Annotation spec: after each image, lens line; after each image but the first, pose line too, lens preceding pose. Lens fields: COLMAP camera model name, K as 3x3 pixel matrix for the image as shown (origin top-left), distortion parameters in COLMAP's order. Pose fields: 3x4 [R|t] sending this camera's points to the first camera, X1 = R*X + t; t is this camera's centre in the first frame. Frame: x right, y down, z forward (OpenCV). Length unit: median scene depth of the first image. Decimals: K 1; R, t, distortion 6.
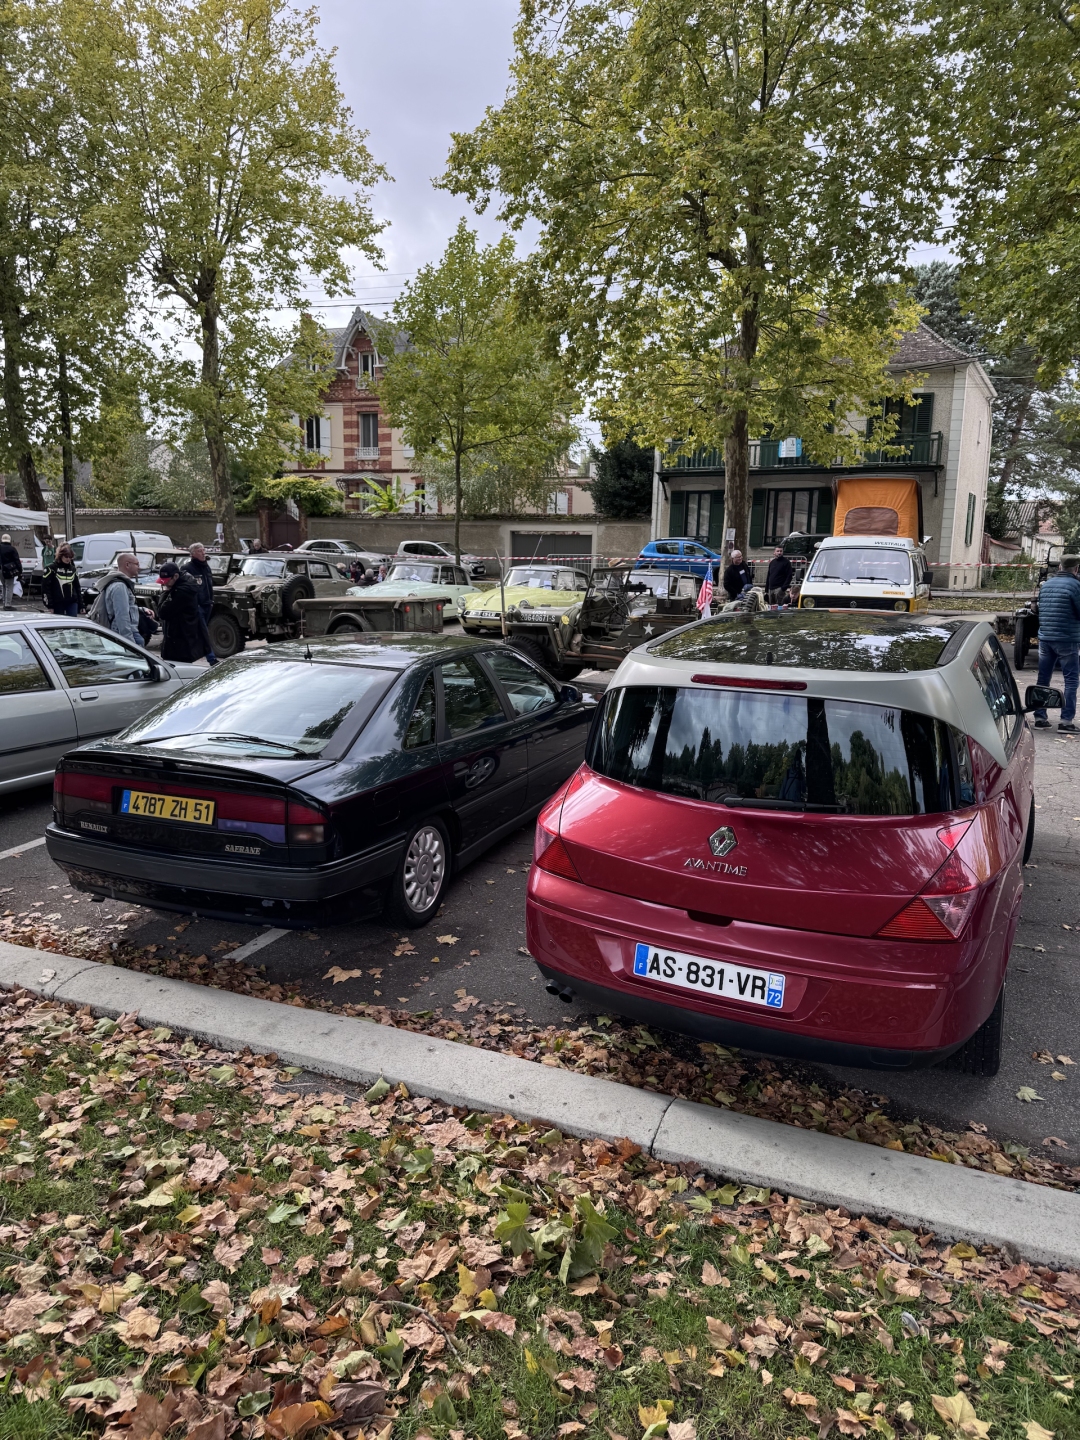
lens RADIAL K [[999.5, 0, 540.0], [0, 999.5, 720.0], [0, 0, 1]] dist [0.109911, -0.164135]
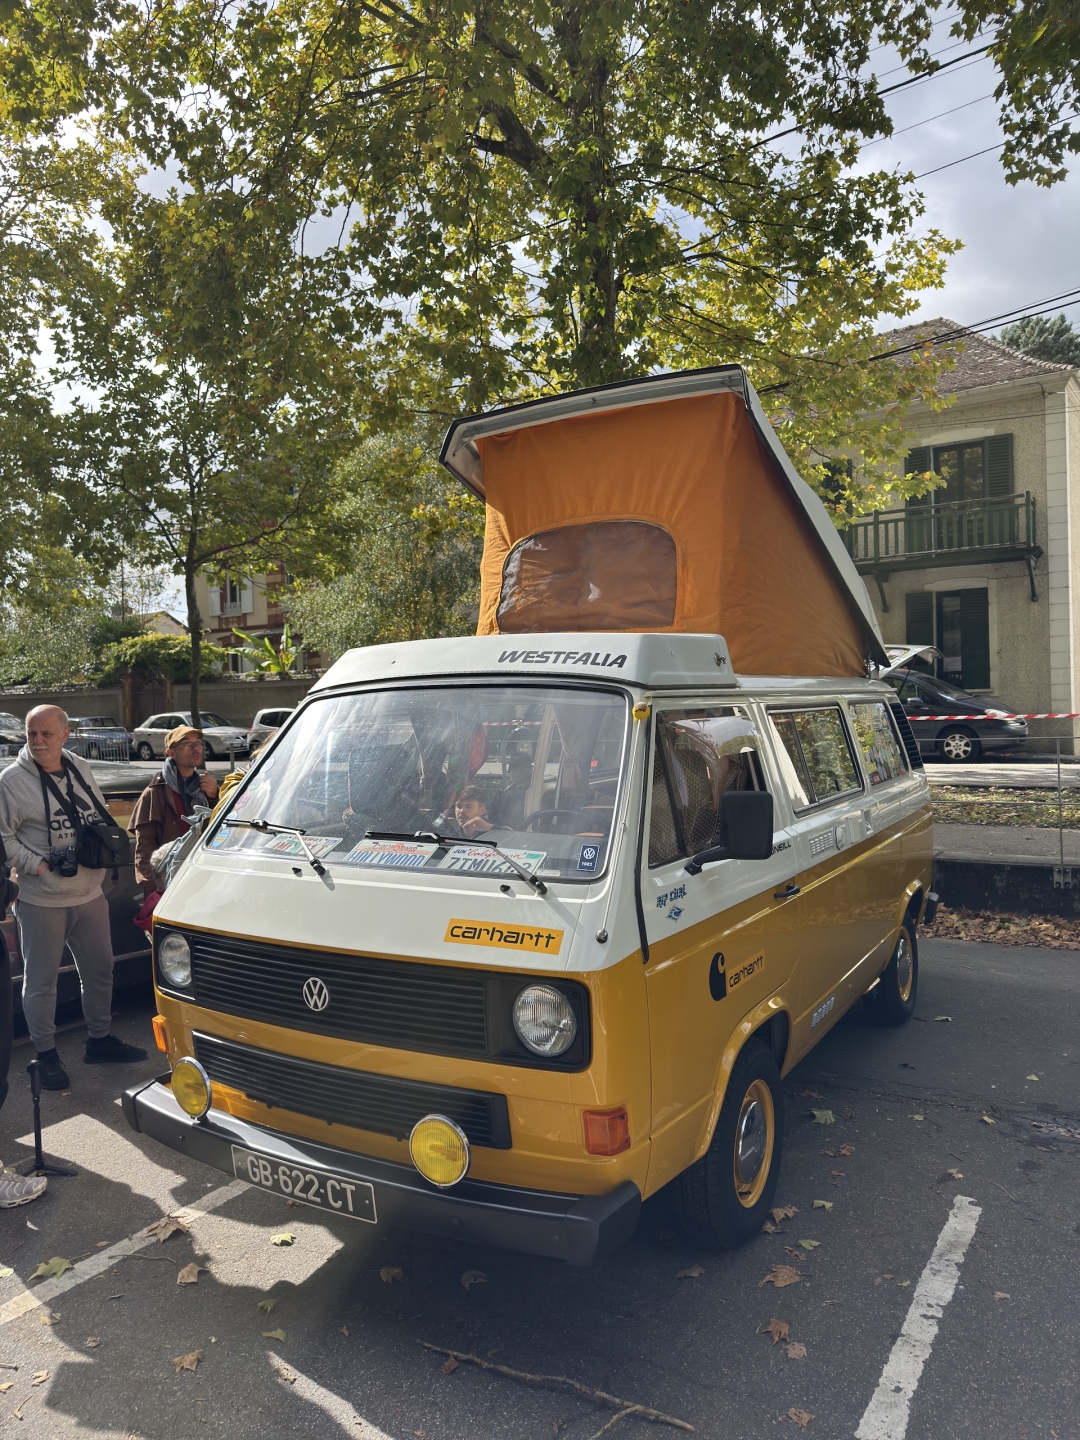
lens RADIAL K [[999.5, 0, 540.0], [0, 999.5, 720.0], [0, 0, 1]] dist [0.109911, -0.164135]
pose [[0.990858, -0.043595, -0.127668, 0.182060], [0.022965, 0.987042, -0.158808, -0.064692], [0.132937, 0.154424, 0.979020, 0.400777]]
